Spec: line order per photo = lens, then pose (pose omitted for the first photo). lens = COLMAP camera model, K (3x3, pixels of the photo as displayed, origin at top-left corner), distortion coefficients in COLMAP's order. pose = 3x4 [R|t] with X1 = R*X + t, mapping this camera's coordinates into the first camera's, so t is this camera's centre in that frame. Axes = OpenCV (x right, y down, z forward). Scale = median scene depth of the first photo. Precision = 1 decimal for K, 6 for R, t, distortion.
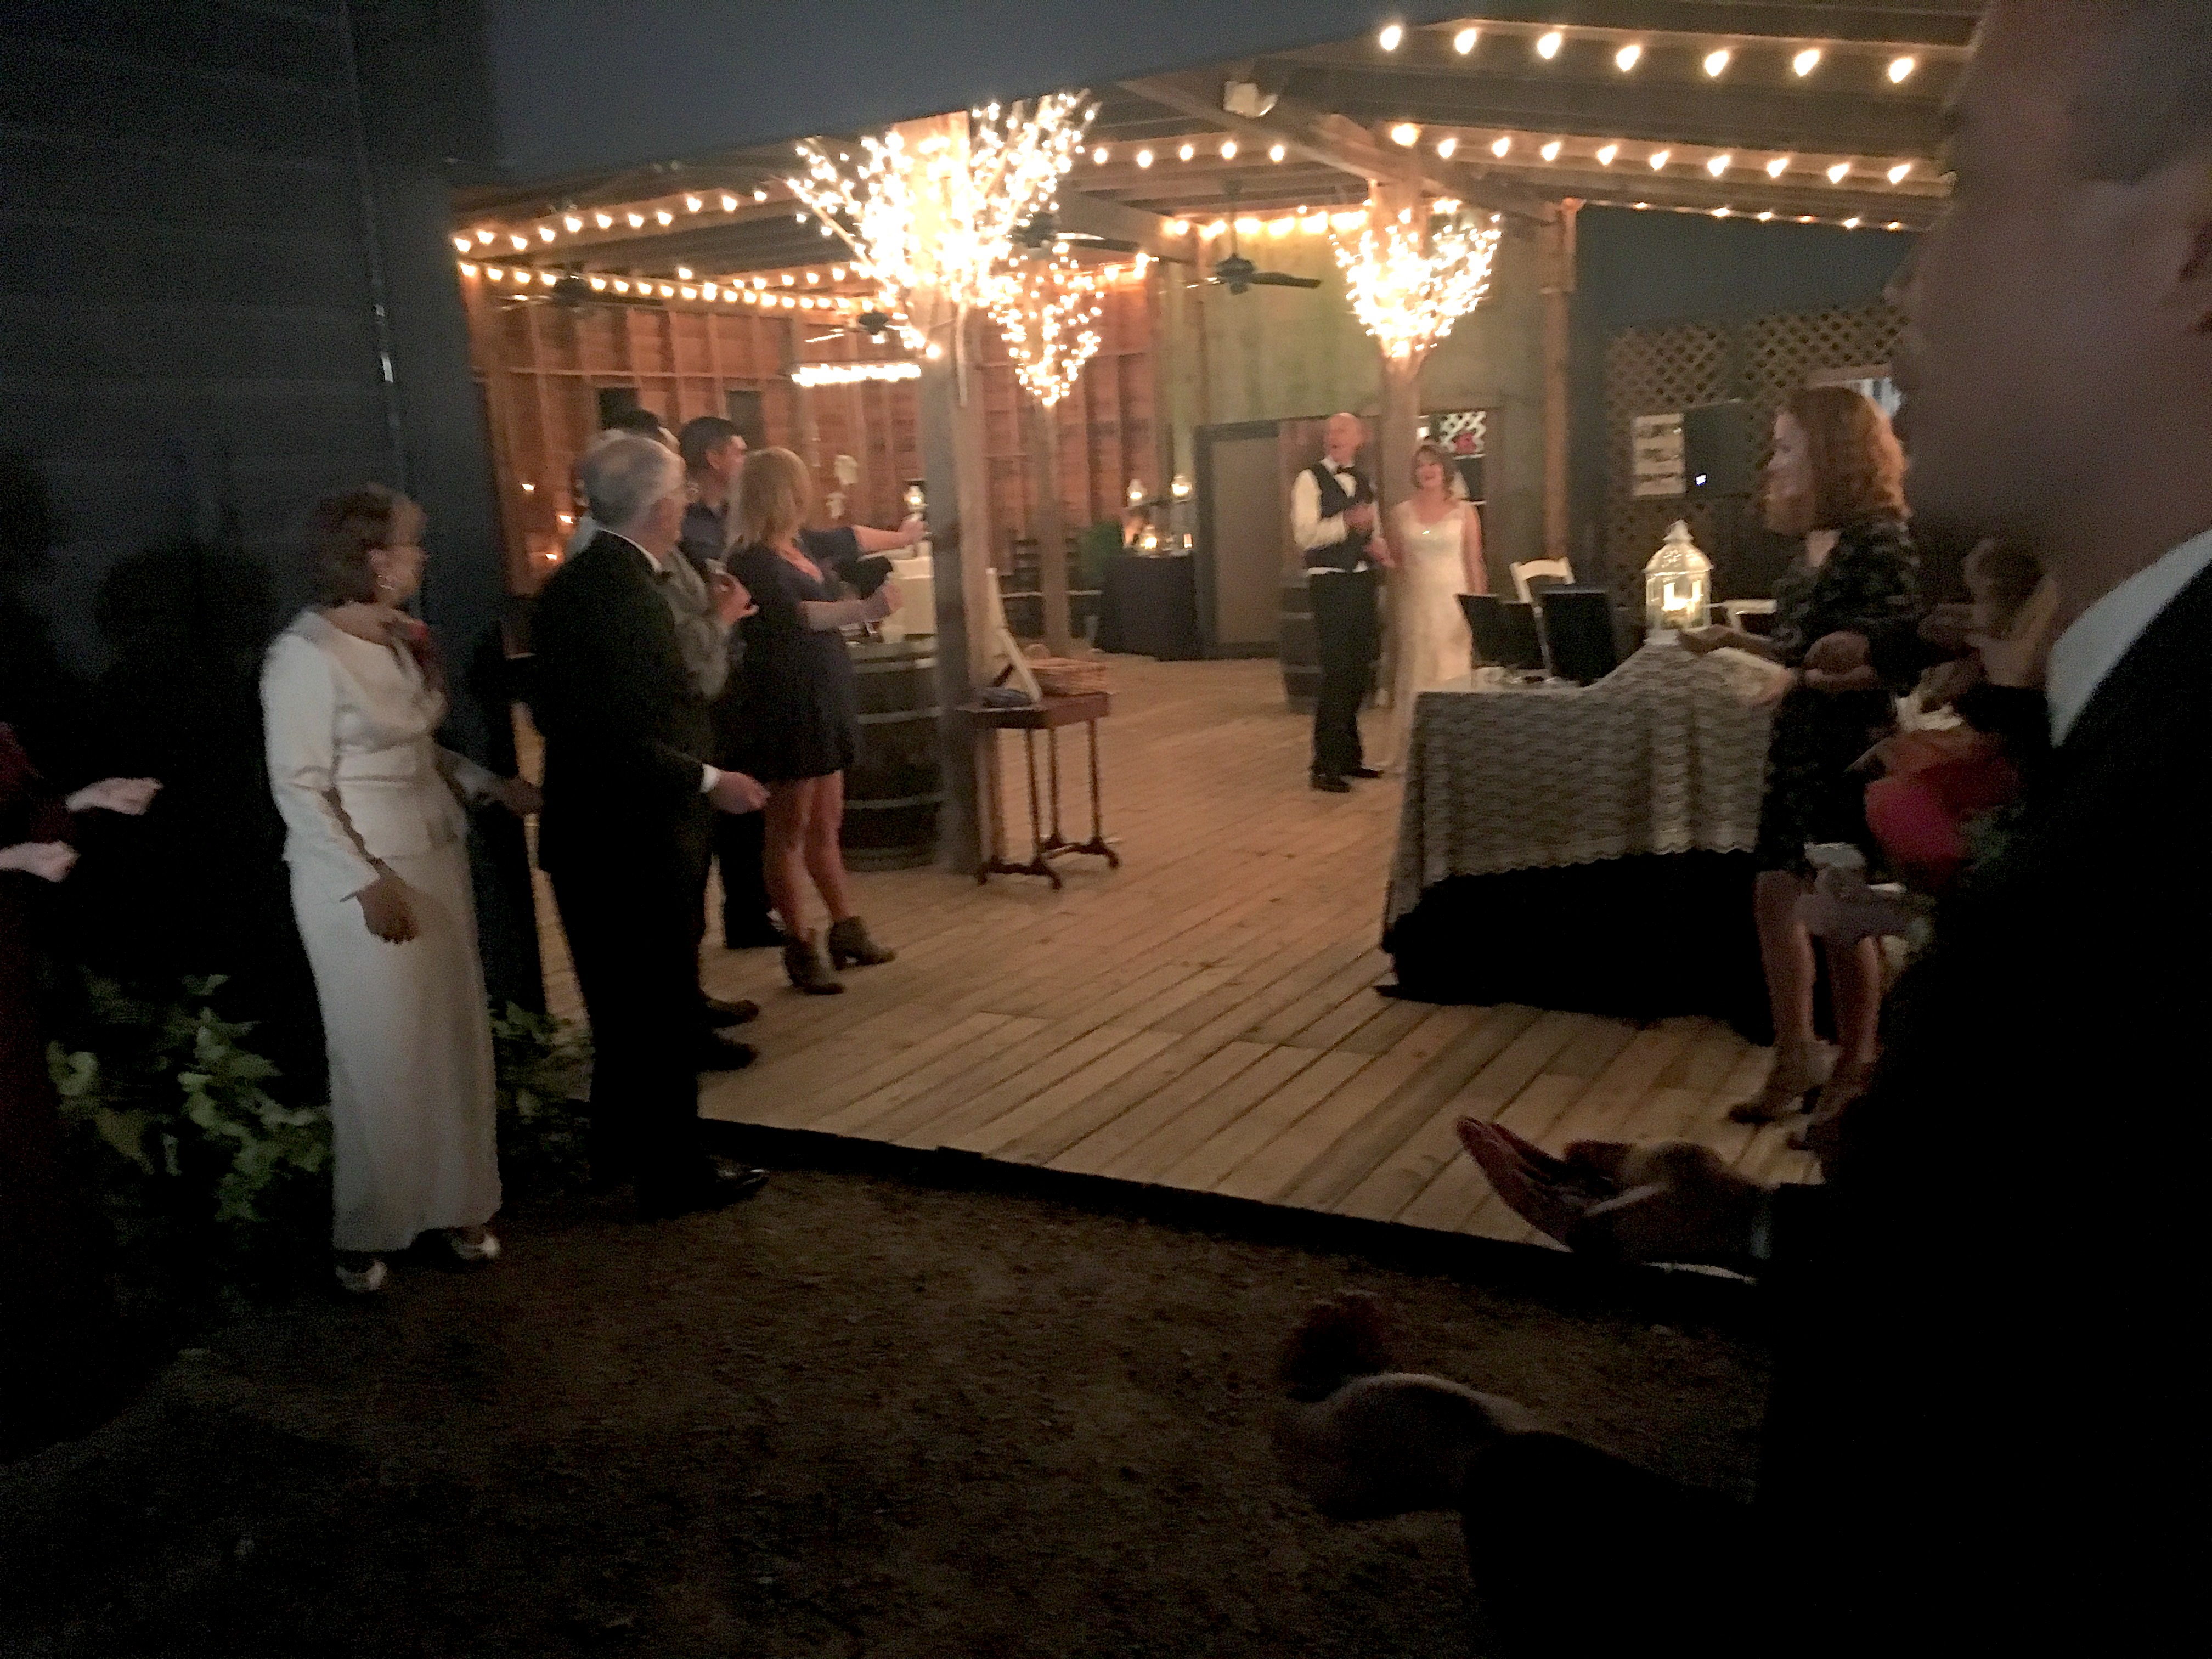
lens RADIAL K [[1936.8, 0, 1100.3], [0, 1936.8, 821.8], [0, 0, 1]] dist [0.091140, -0.120308]
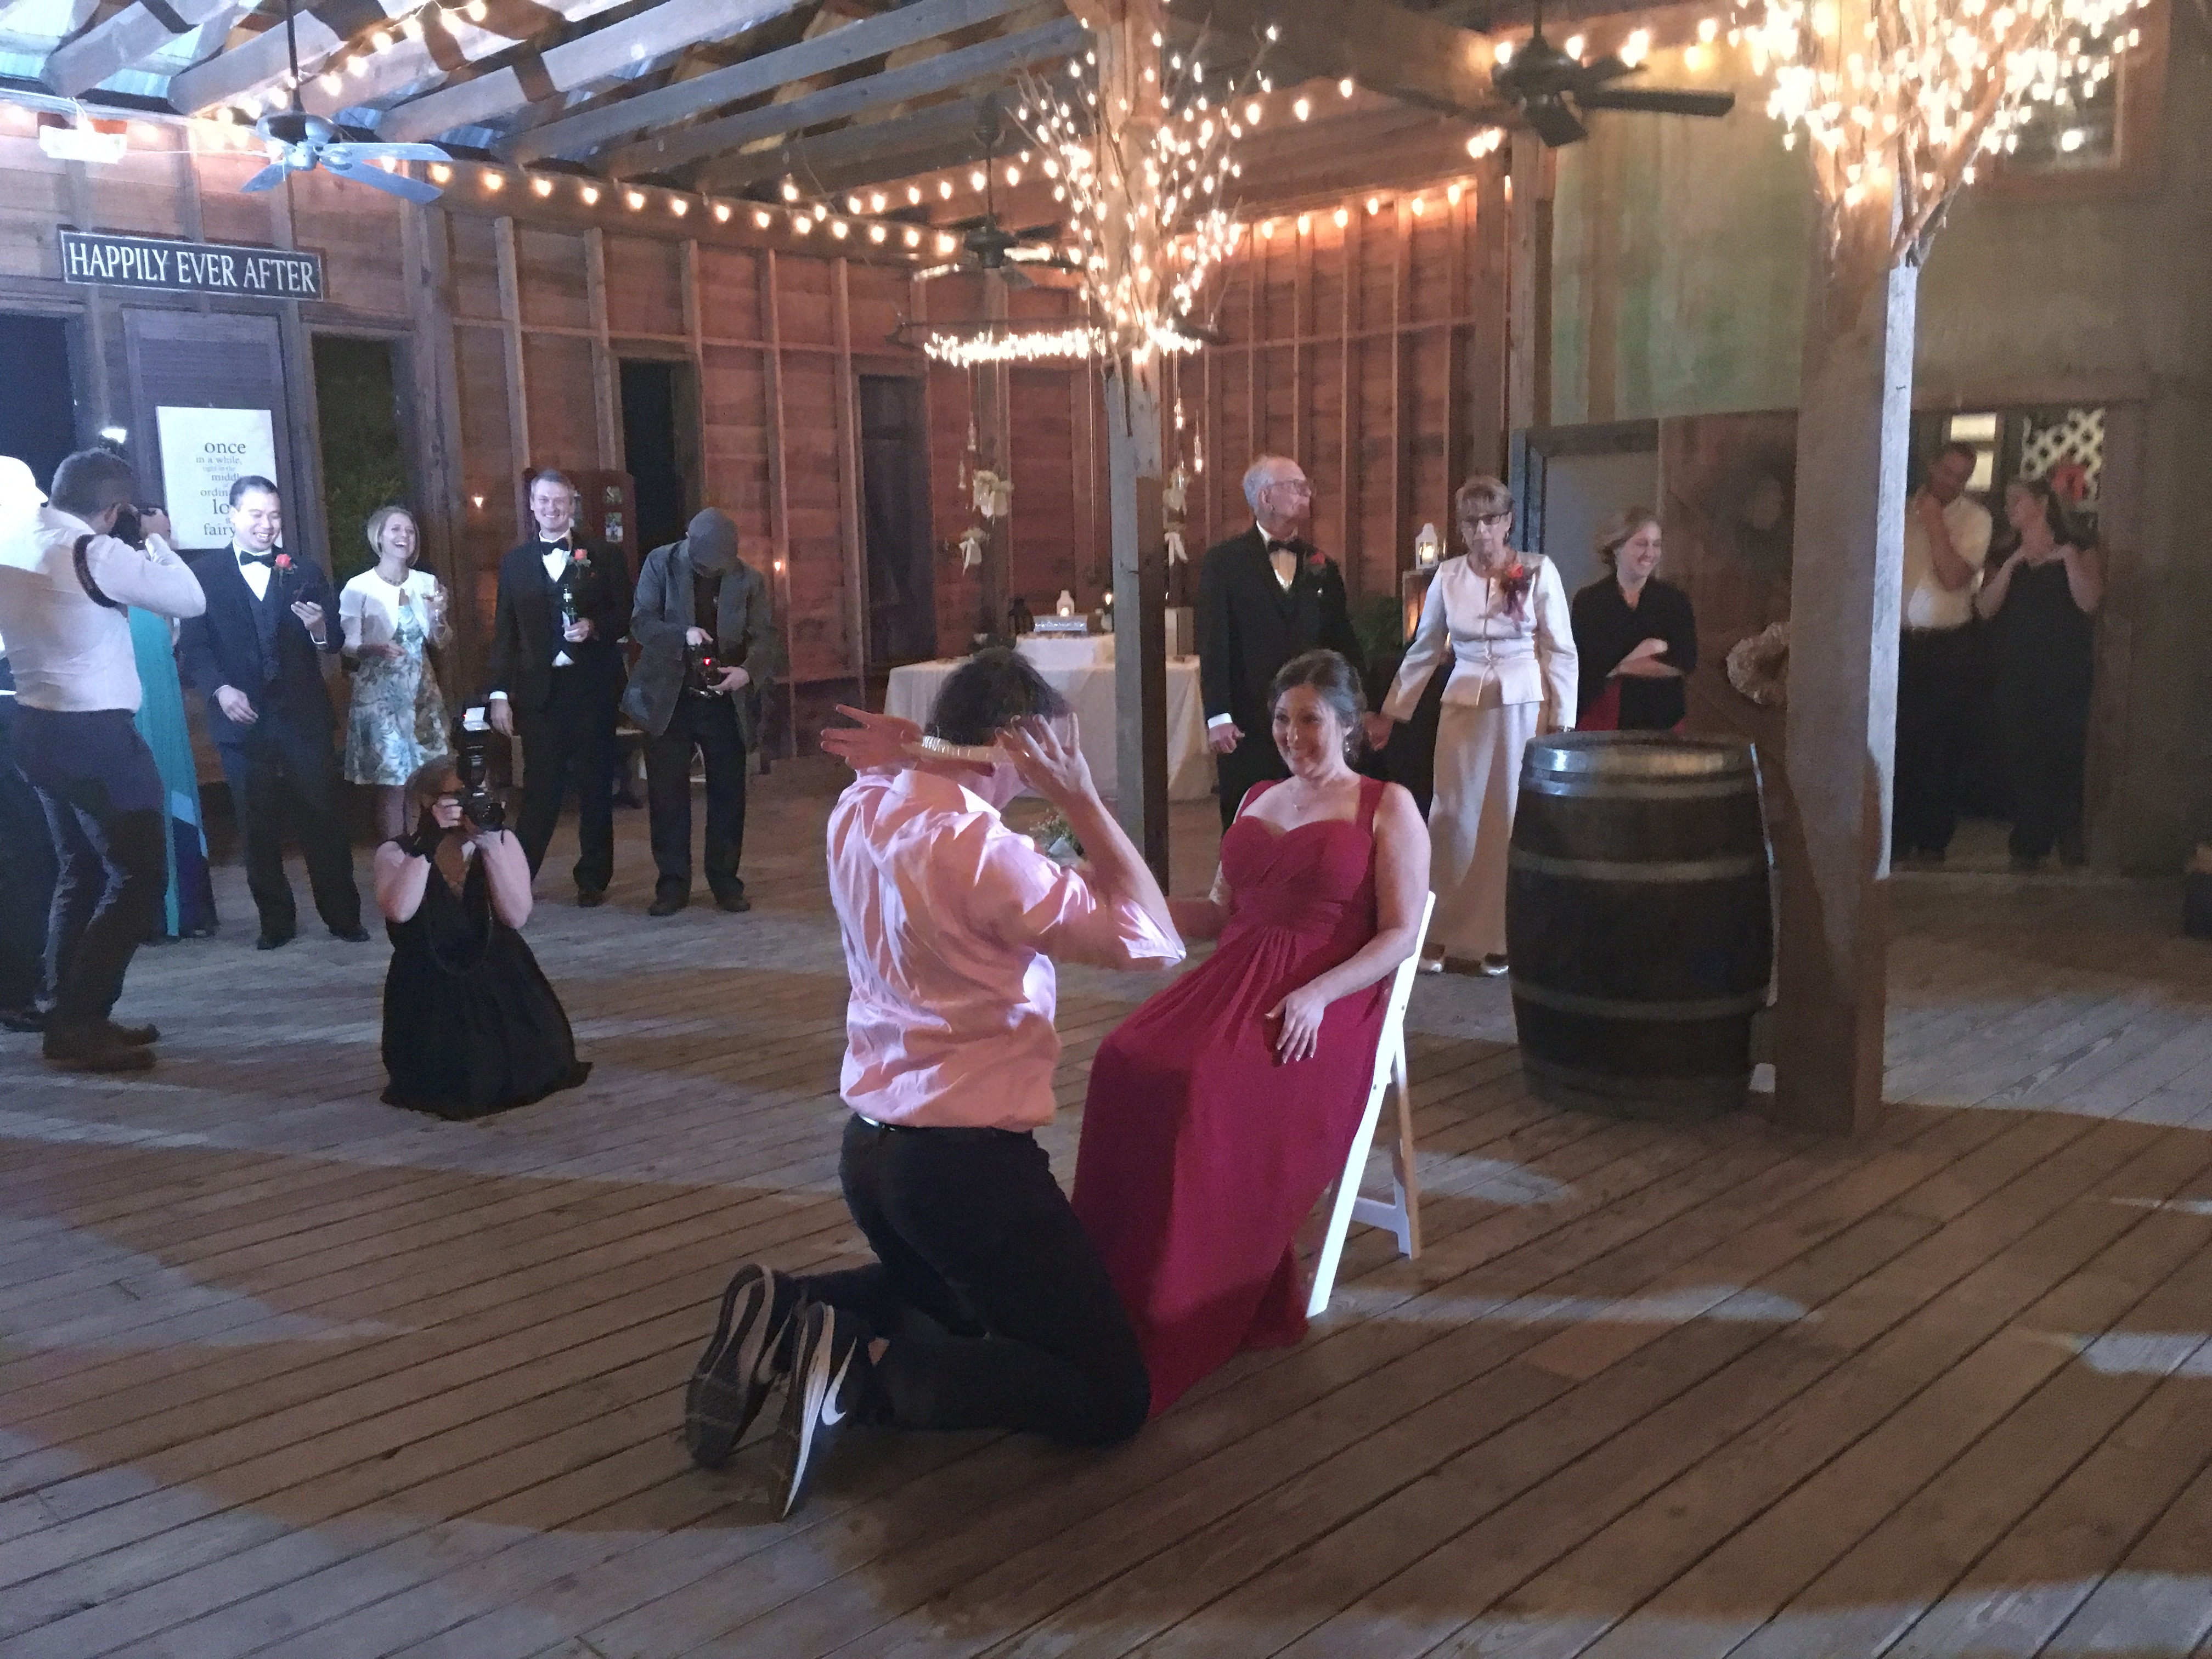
lens RADIAL K [[1936.8, 0, 1074.0], [0, 1936.8, 809.4], [0, 0, 1]] dist [0.091140, -0.120308]
pose [[0.958338, 0.079941, -0.274223, 0.080477], [-0.087988, 0.995974, -0.017151, -0.069841], [0.271748, 0.040565, 0.961513, 0.401362]]
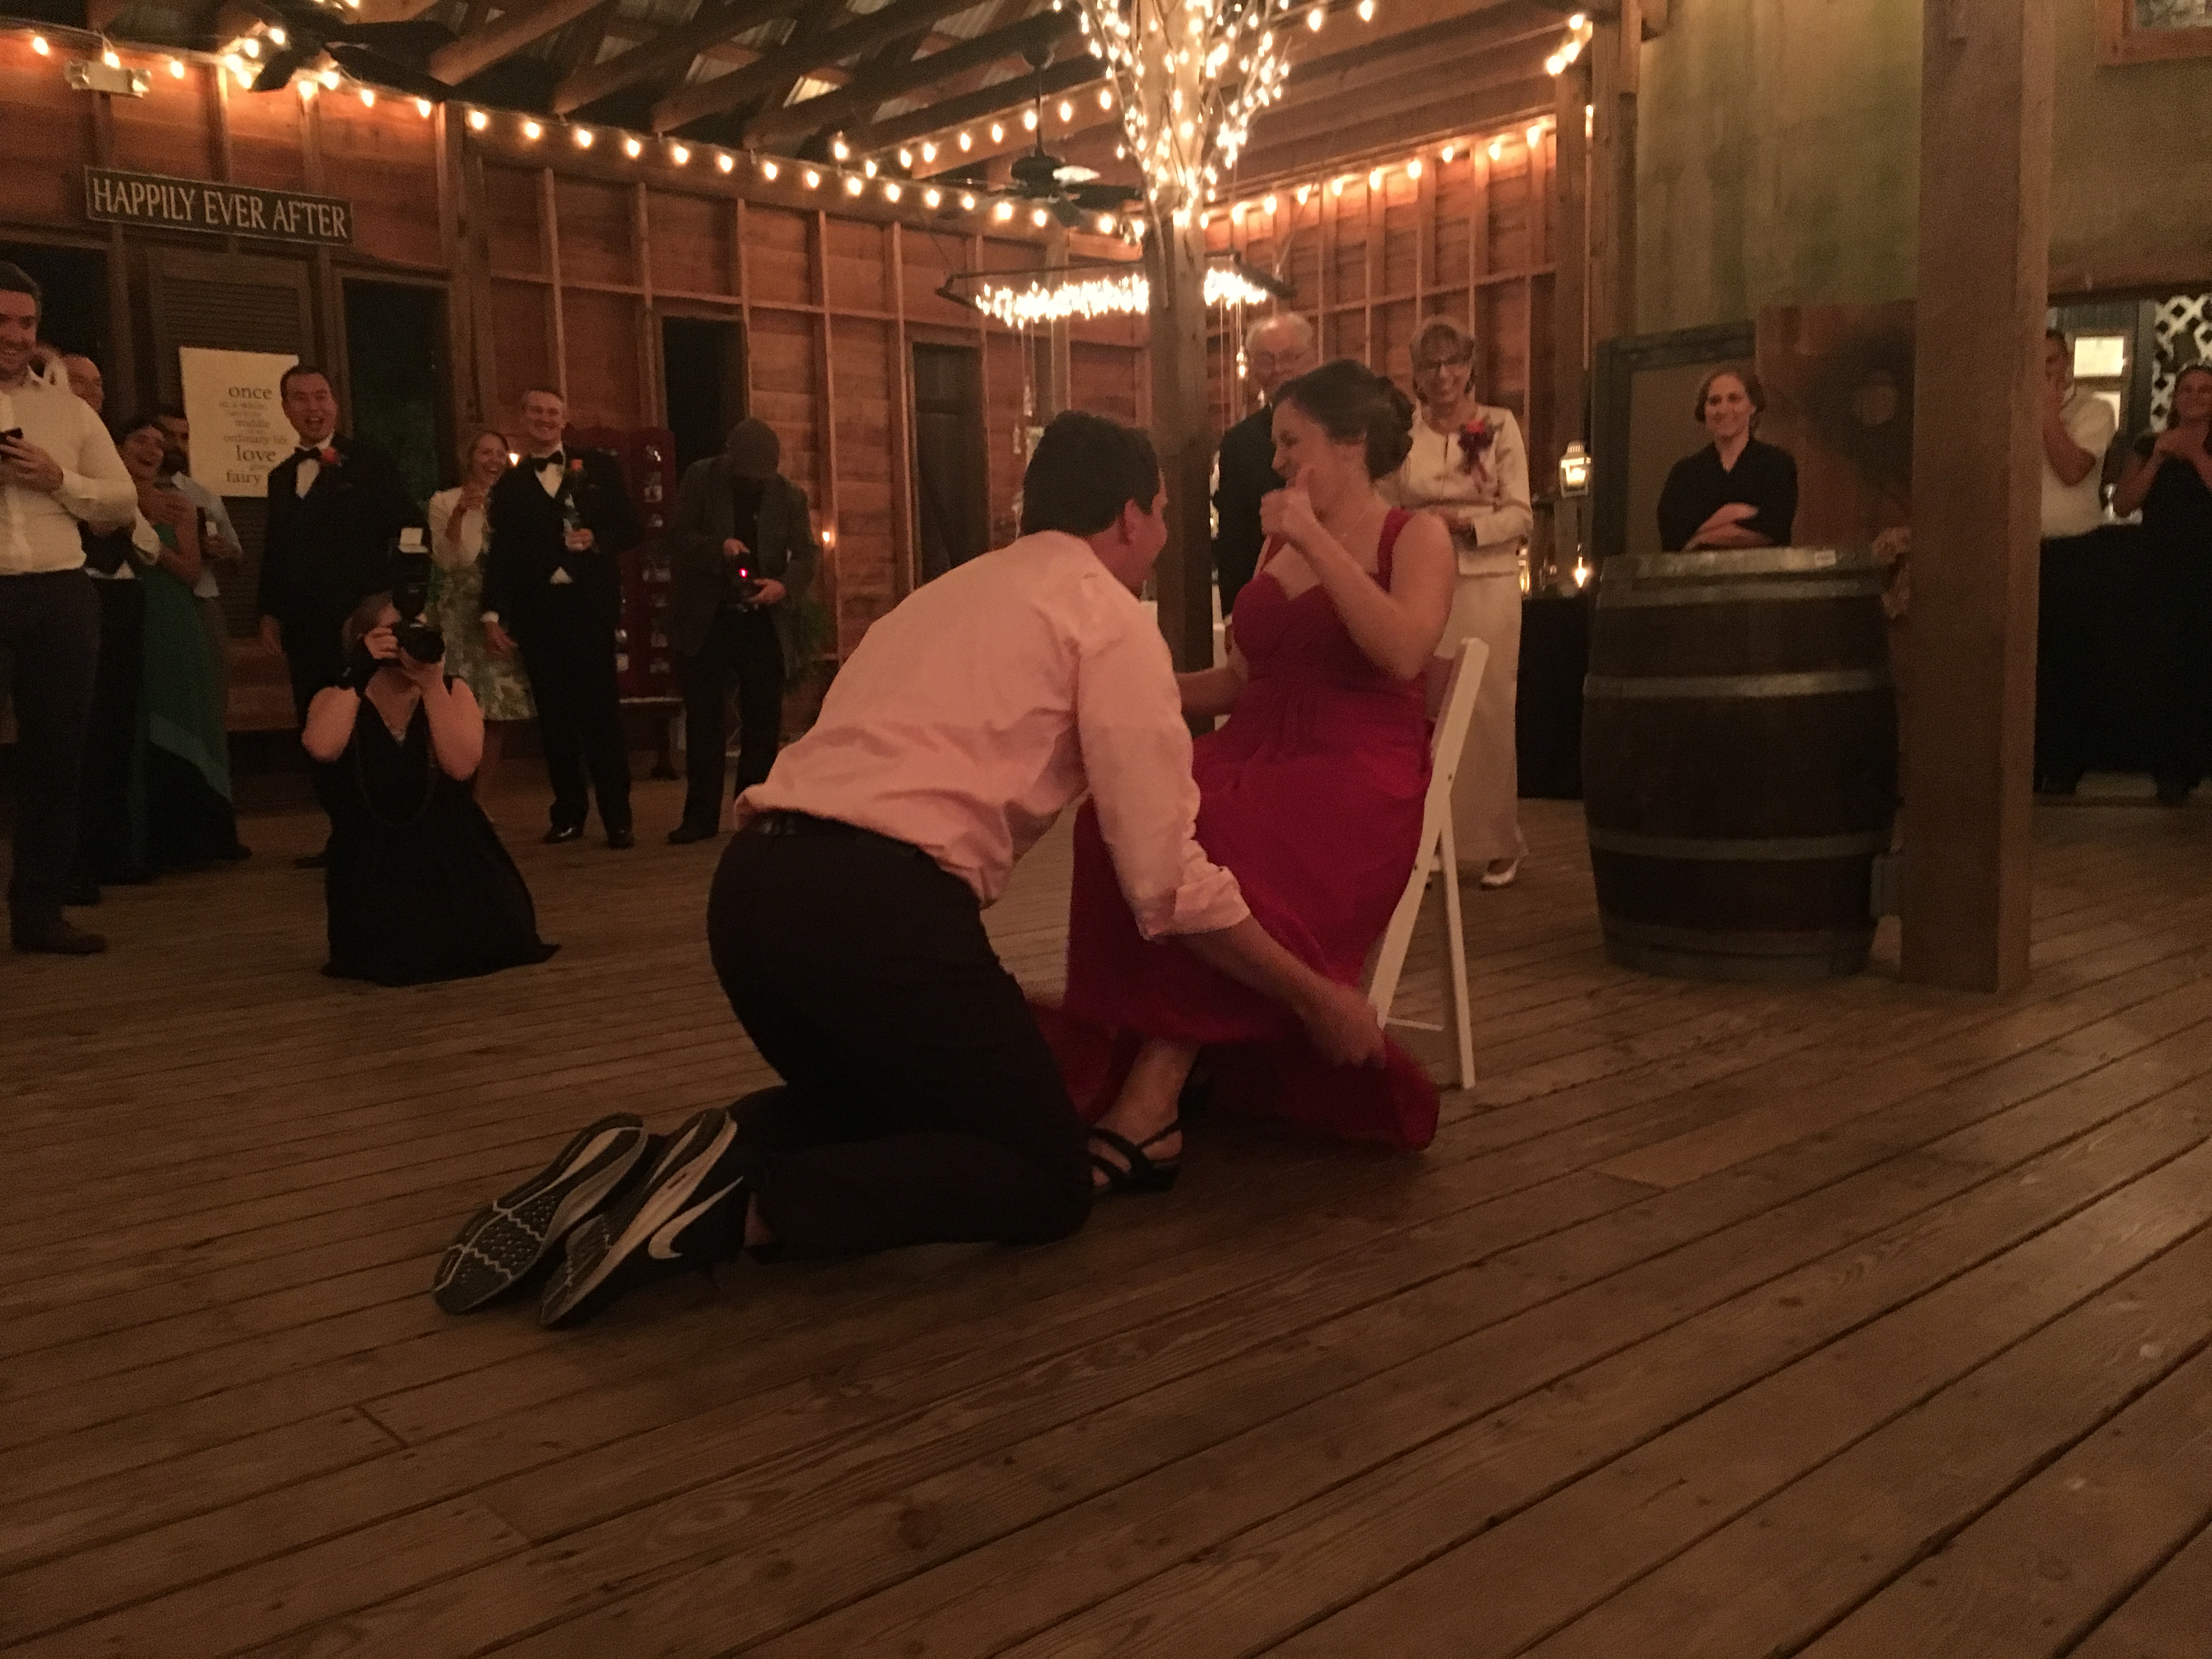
lens RADIAL K [[1936.8, 0, 1070.6], [0, 1936.8, 804.6], [0, 0, 1]] dist [0.091140, -0.120308]
pose [[0.943852, 0.069323, -0.323015, 0.083329], [-0.092082, 0.994192, -0.055701, -0.038246], [0.317277, 0.082317, 0.944753, 0.439289]]
